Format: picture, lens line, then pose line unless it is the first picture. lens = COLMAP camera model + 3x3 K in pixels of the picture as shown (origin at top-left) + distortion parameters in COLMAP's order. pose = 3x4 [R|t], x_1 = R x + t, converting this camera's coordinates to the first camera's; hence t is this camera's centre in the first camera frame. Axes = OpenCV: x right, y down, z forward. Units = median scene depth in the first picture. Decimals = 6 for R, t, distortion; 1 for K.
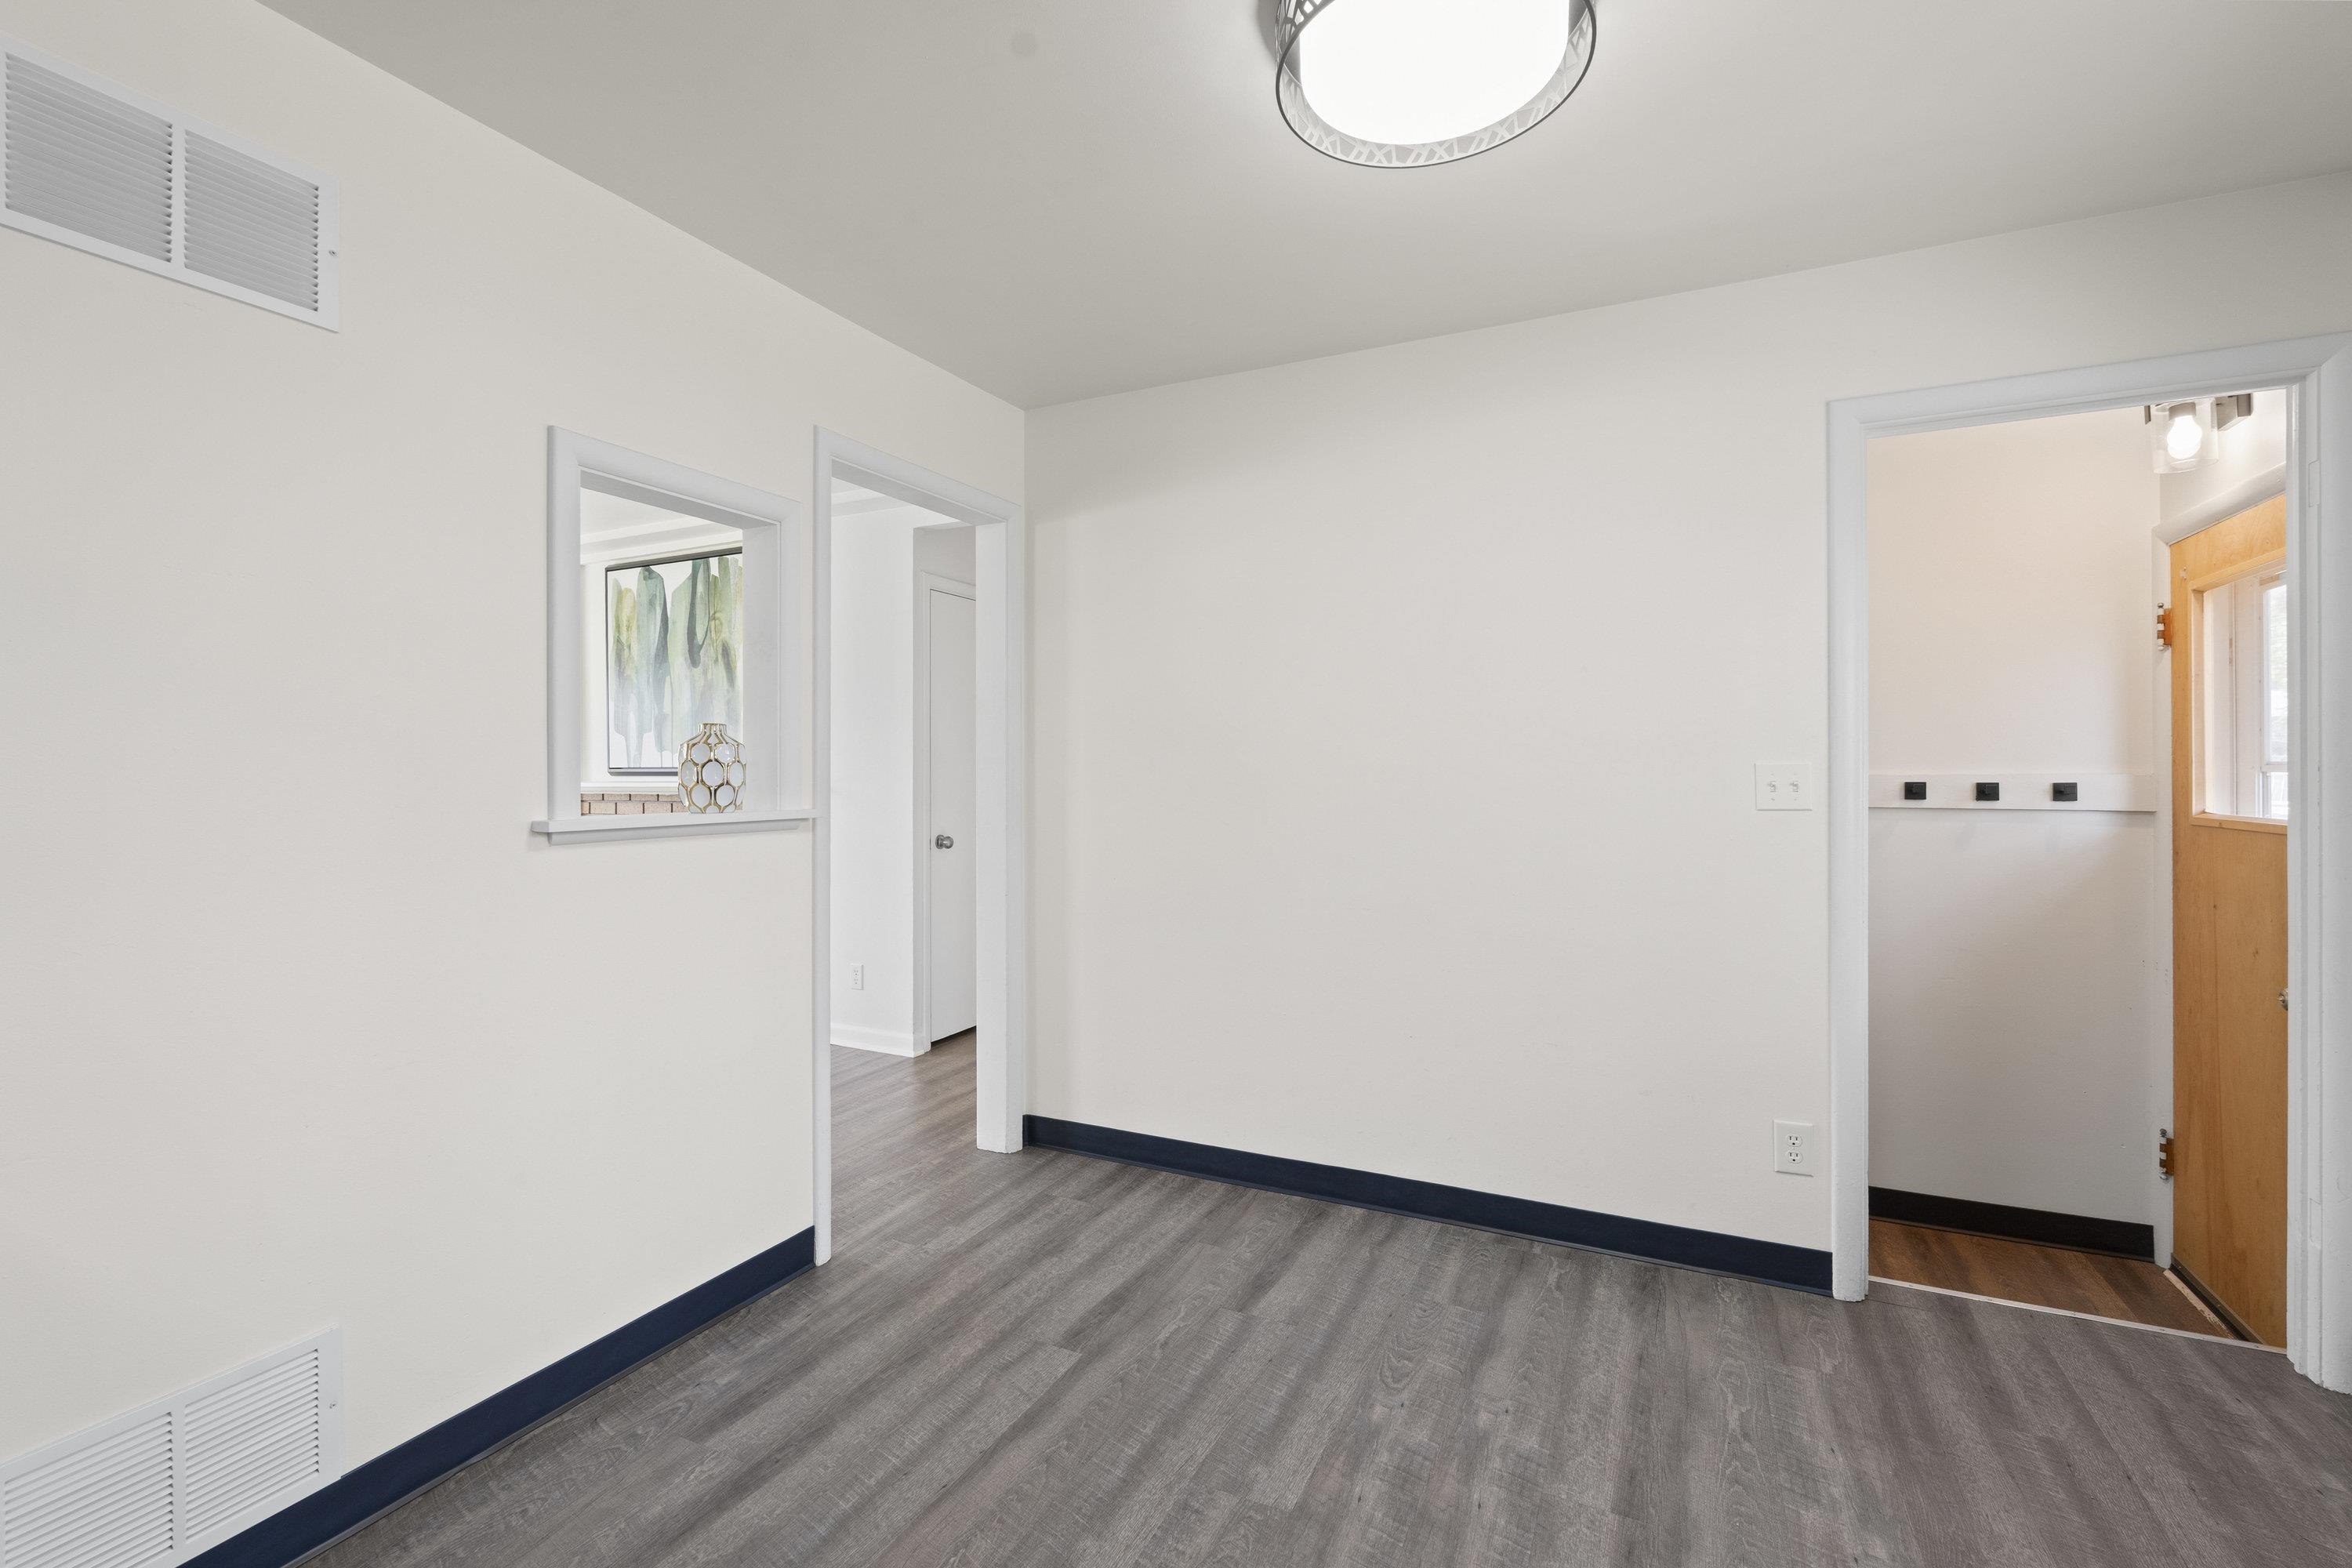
lens RADIAL K [[1028.1, 0, 1173.1], [0, 1028.1, 765.3], [0, 0, 1]] dist [-0.004033, 0.000554]
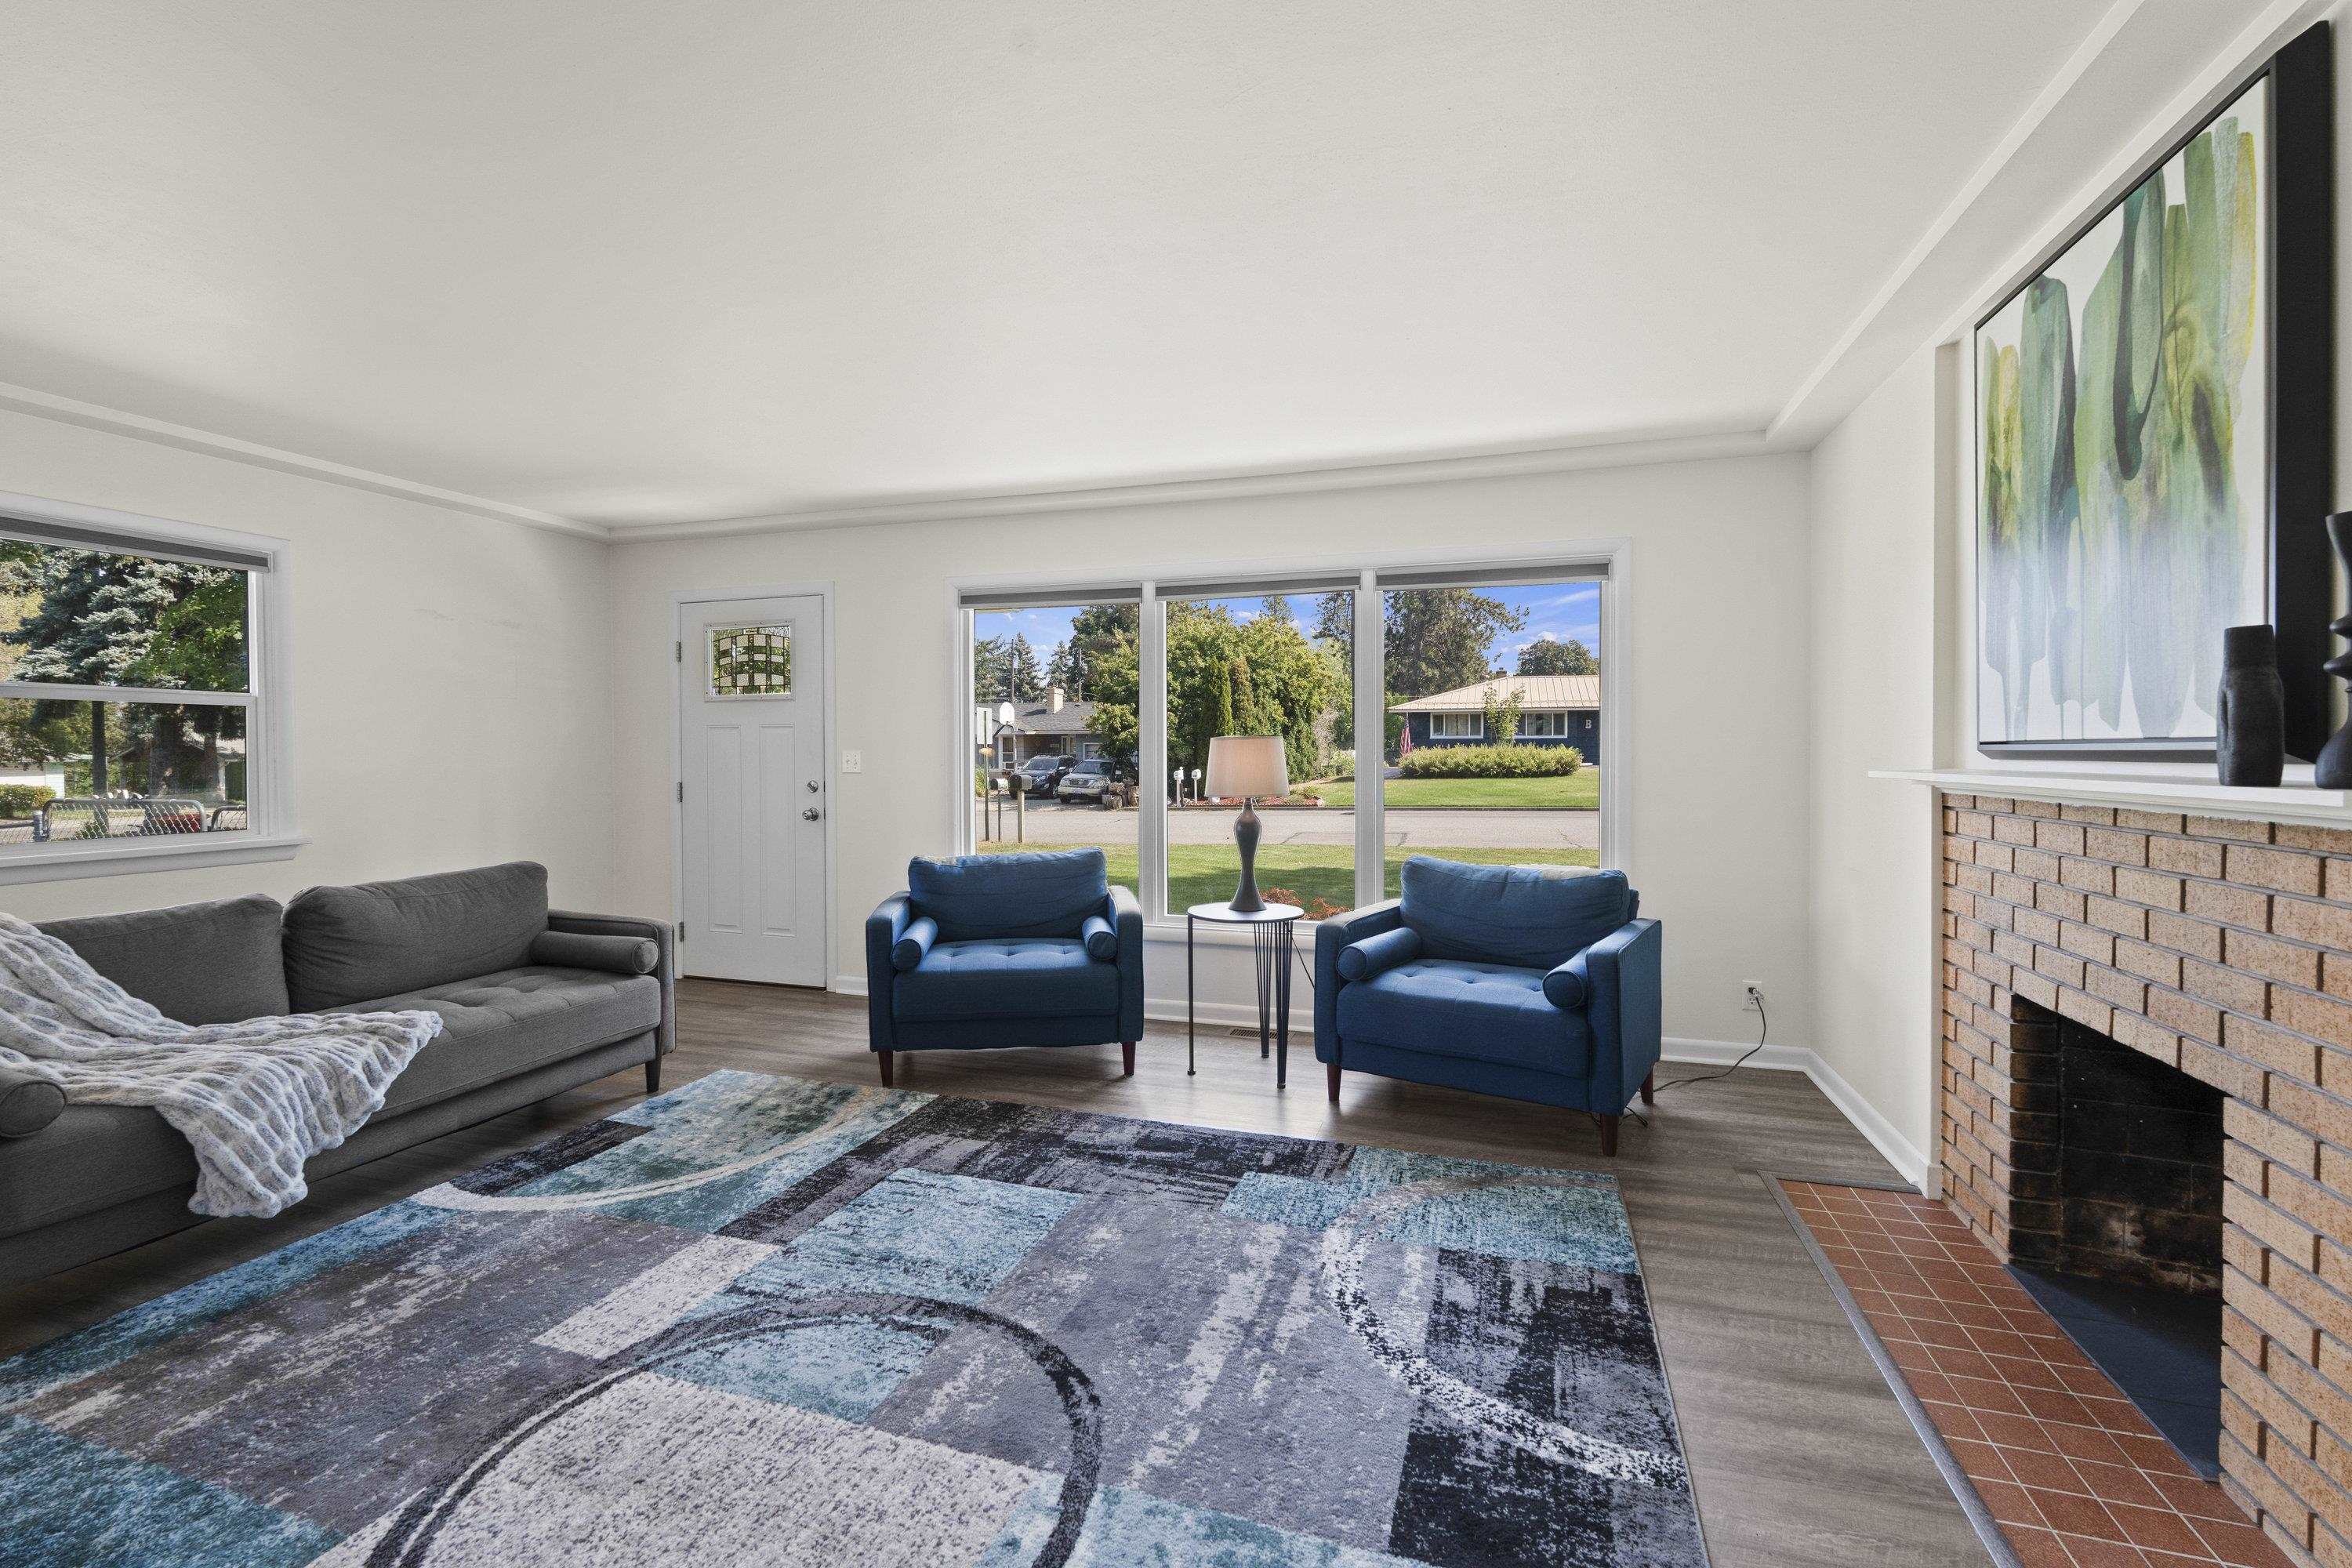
lens RADIAL K [[1034.1, 0, 1167.2], [0, 1034.1, 763.1], [0, 0, 1]] dist [-0.002983, 0.000515]
pose [[0.140838, 0.014470, -0.989927, -0.131218], [0.006978, 0.999854, 0.015608, 0.002045], [0.990008, -0.009106, 0.140717, 0.577424]]
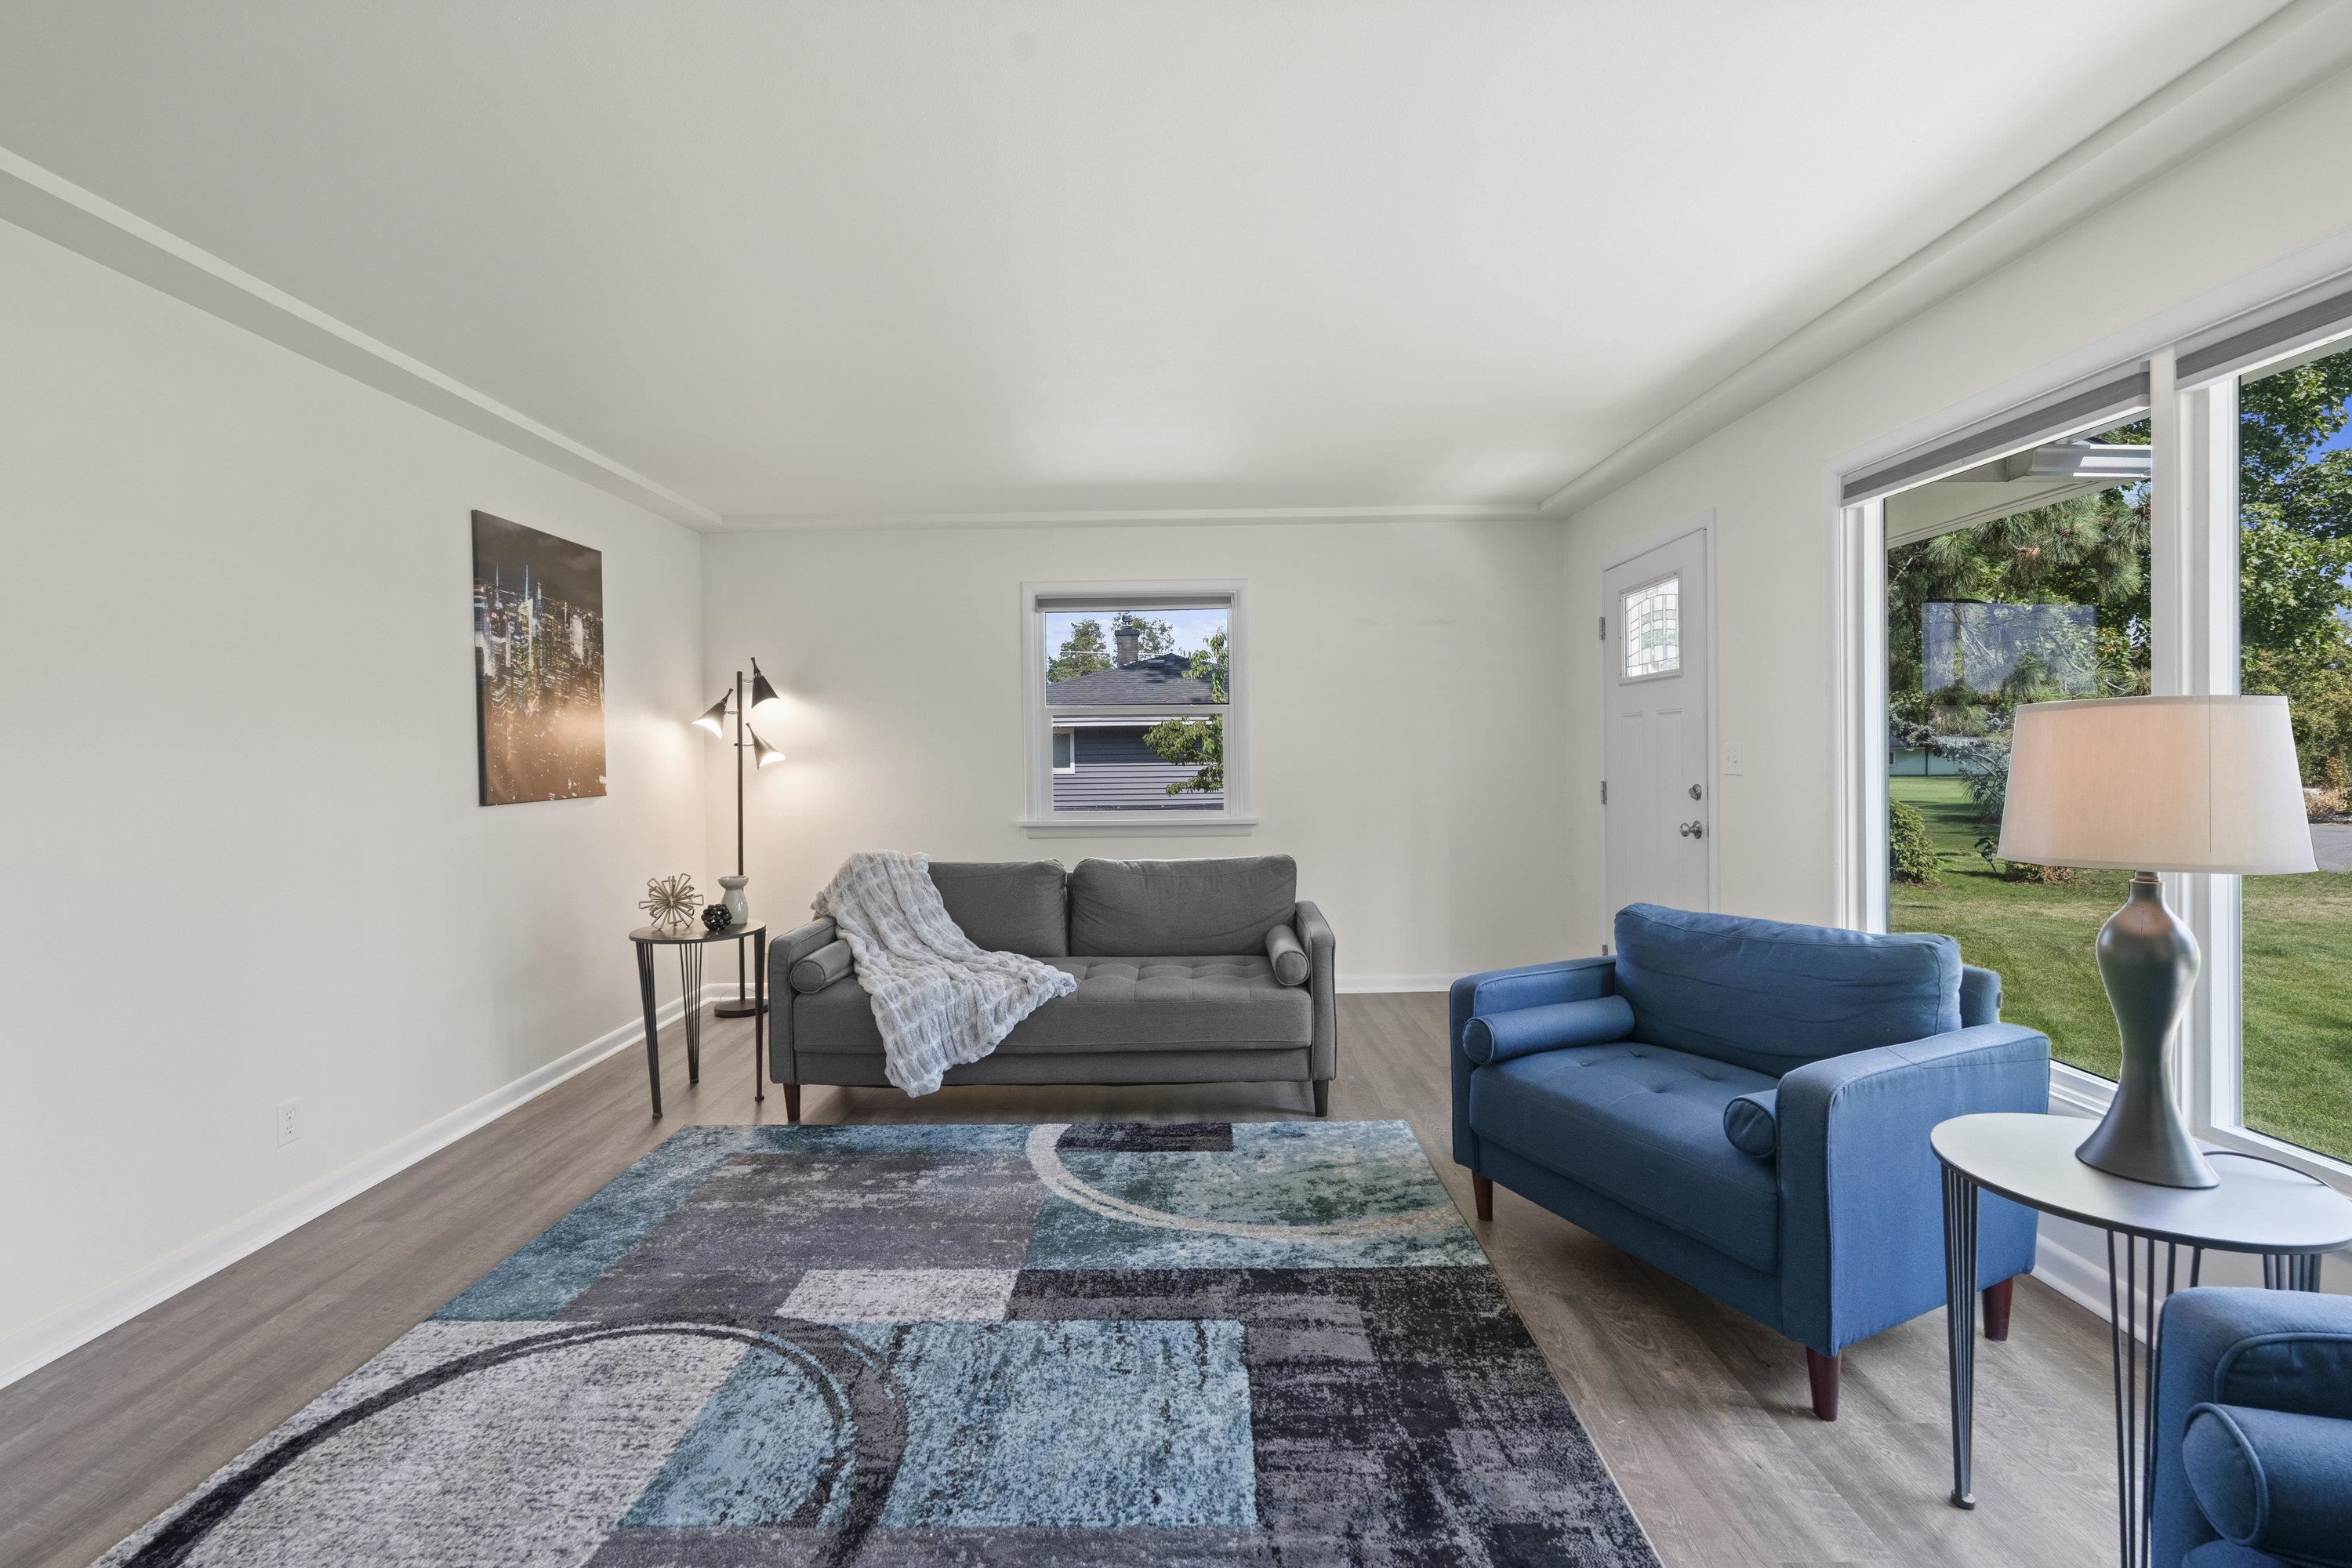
lens RADIAL K [[1028.1, 0, 1173.1], [0, 1028.1, 765.3], [0, 0, 1]] dist [-0.004033, 0.000554]
pose [[-0.898822, 0.021211, -0.437800, -0.528928], [0.018701, 0.999775, 0.010045, 0.005012], [0.437915, 0.000841, -0.899016, 0.883113]]
